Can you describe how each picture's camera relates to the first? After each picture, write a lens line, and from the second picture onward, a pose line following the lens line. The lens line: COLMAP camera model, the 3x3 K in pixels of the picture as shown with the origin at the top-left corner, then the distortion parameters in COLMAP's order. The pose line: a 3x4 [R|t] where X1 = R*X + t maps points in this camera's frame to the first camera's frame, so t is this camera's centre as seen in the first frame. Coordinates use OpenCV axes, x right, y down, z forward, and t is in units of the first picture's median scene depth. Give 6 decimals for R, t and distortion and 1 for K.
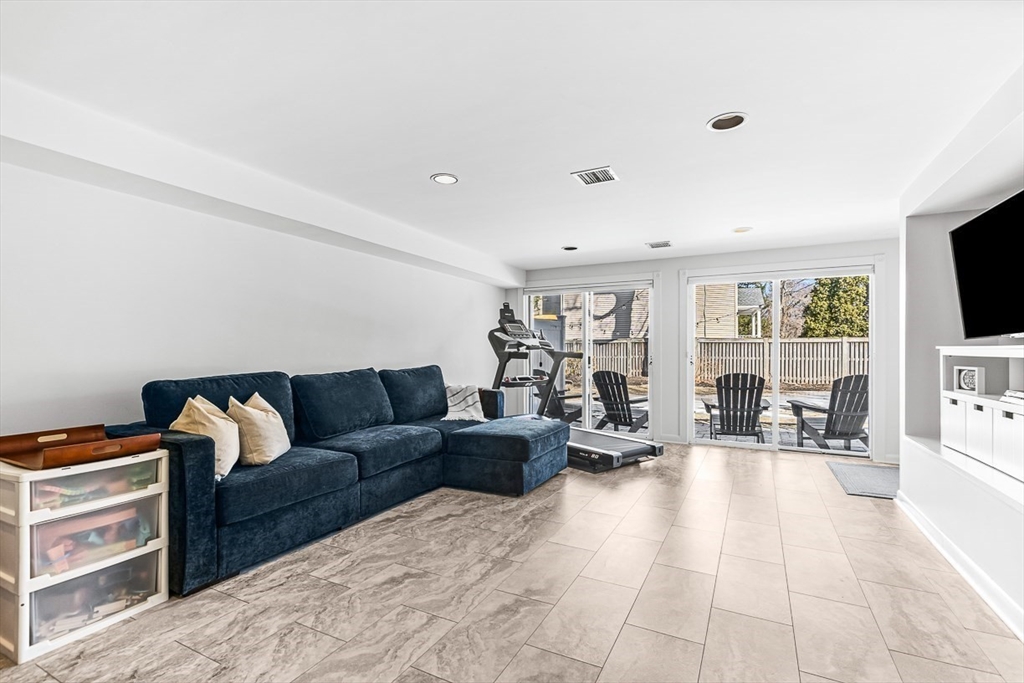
lens RADIAL K [[467.7, 0, 512.5], [0, 467.7, 349.8], [0, 0, 1]] dist [0.001909, 0.000521]
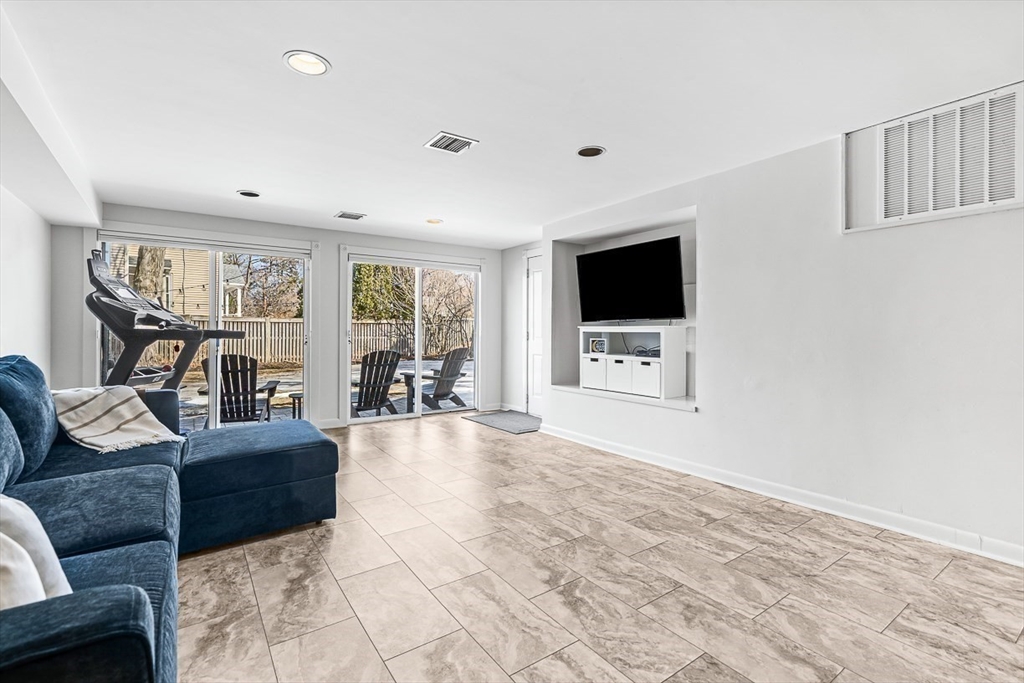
lens RADIAL K [[467.7, 0, 519.3], [0, 467.7, 325.8], [0, 0, 1]] dist [0.001909, 0.000521]
pose [[0.455113, 0.009802, 0.890380, -0.402477], [-0.001879, 0.999948, -0.010048, 0.005212], [-0.890432, 0.002900, 0.455108, 0.300241]]
